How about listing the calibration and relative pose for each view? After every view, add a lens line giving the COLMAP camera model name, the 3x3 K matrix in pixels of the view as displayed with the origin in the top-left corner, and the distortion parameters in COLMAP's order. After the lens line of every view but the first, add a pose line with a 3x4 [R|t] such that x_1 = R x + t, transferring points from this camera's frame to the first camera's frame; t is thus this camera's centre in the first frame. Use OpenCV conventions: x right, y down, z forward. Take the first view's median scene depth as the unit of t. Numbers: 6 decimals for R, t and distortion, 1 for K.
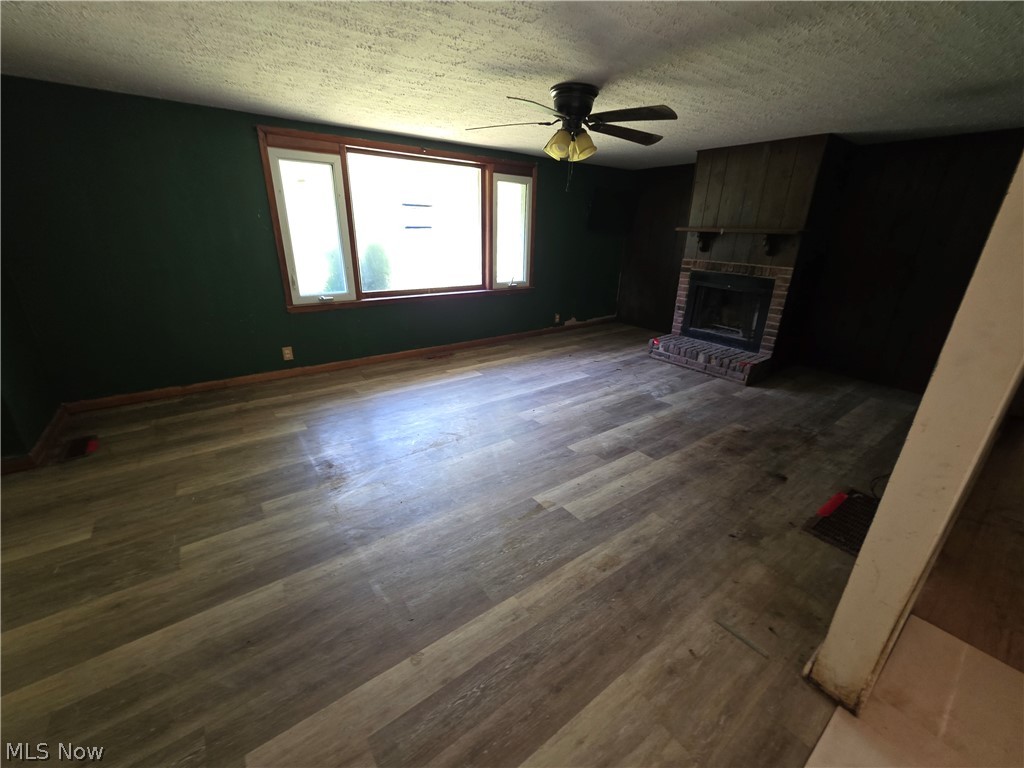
lens RADIAL K [[411.6, 0, 513.4], [0, 411.6, 379.3], [0, 0, 1]] dist [0.002999, -0.000194]
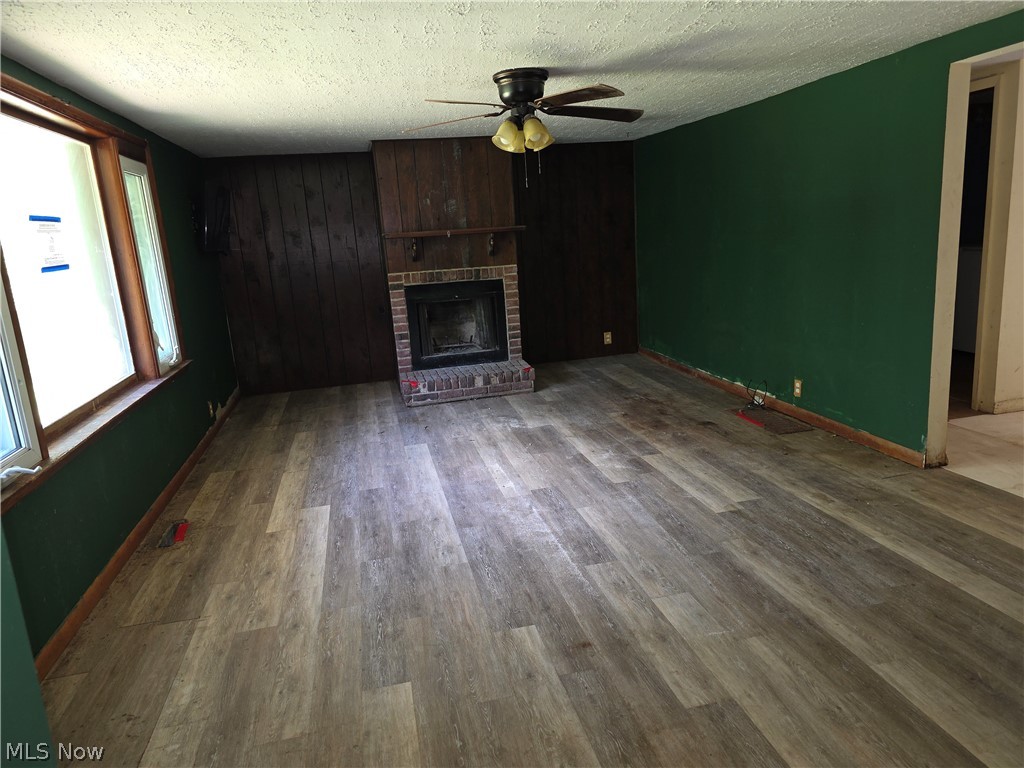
lens RADIAL K [[680.9, 0, 509.9], [0, 680.9, 383.5], [0, 0, 1]] dist [0.041023, -0.028617]
pose [[0.402692, -0.251740, 0.880038, -0.766272], [0.388356, 0.917601, 0.084780, -0.149176], [-0.828866, 0.307628, 0.467275, 0.338557]]
